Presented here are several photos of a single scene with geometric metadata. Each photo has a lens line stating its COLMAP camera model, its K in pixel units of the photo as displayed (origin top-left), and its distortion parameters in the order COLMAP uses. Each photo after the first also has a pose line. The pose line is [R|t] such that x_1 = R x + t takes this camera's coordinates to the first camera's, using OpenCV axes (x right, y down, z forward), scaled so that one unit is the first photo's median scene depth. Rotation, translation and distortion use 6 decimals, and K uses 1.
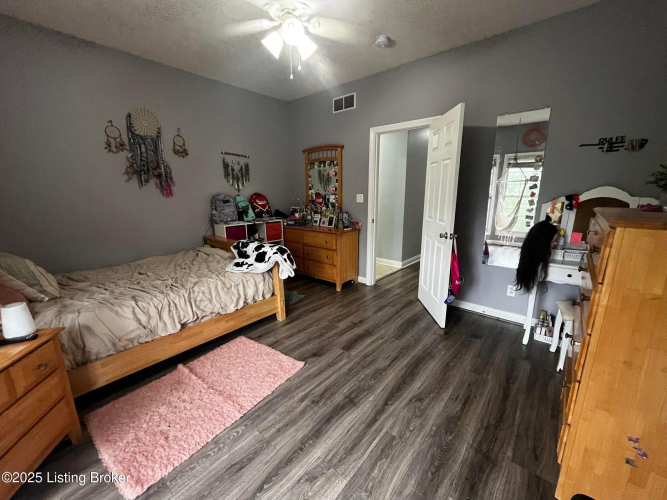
lens RADIAL K [[270.0, 0, 333.2], [0, 270.0, 250.7], [0, 0, 1]] dist [-0.001109, -0.000597]
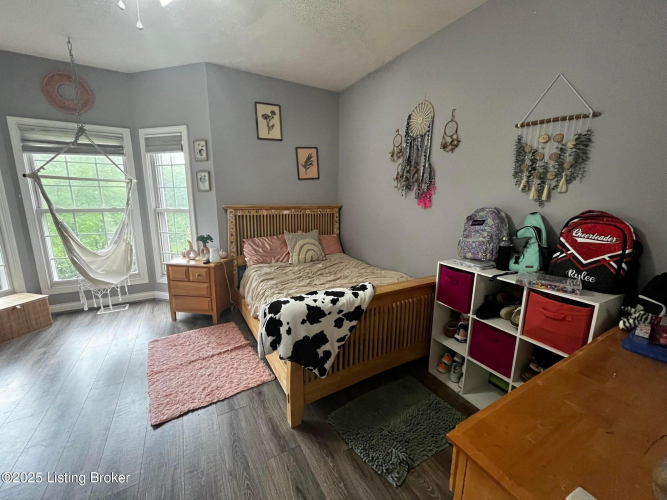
lens RADIAL K [[270.0, 0, 334.4], [0, 270.0, 246.2], [0, 0, 1]] dist [-0.001109, -0.000597]
pose [[-0.341261, 0.170233, -0.924425, 0.237207], [-0.219948, 0.941699, 0.254610, -0.256934], [0.913873, 0.290213, -0.283923, 1.107261]]
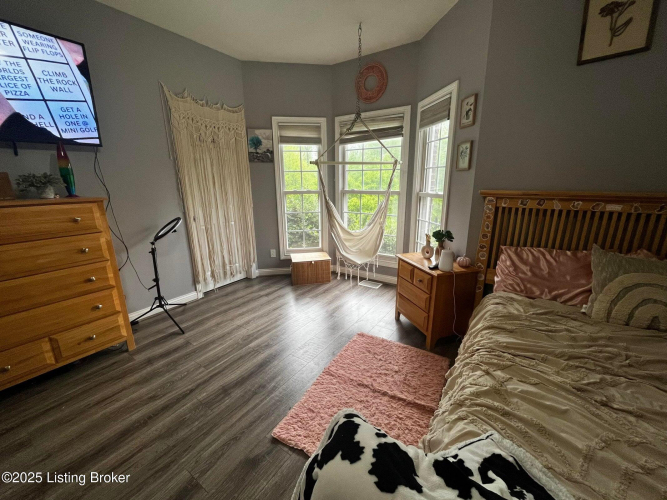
lens RADIAL K [[270.0, 0, 331.8], [0, 270.0, 247.5], [0, 0, 1]] dist [-0.001109, -0.000597]
pose [[-0.994435, 0.042252, -0.096509, -0.153254], [-0.006899, 0.887973, 0.459844, -0.233515], [0.105127, 0.457950, -0.882740, 1.015512]]
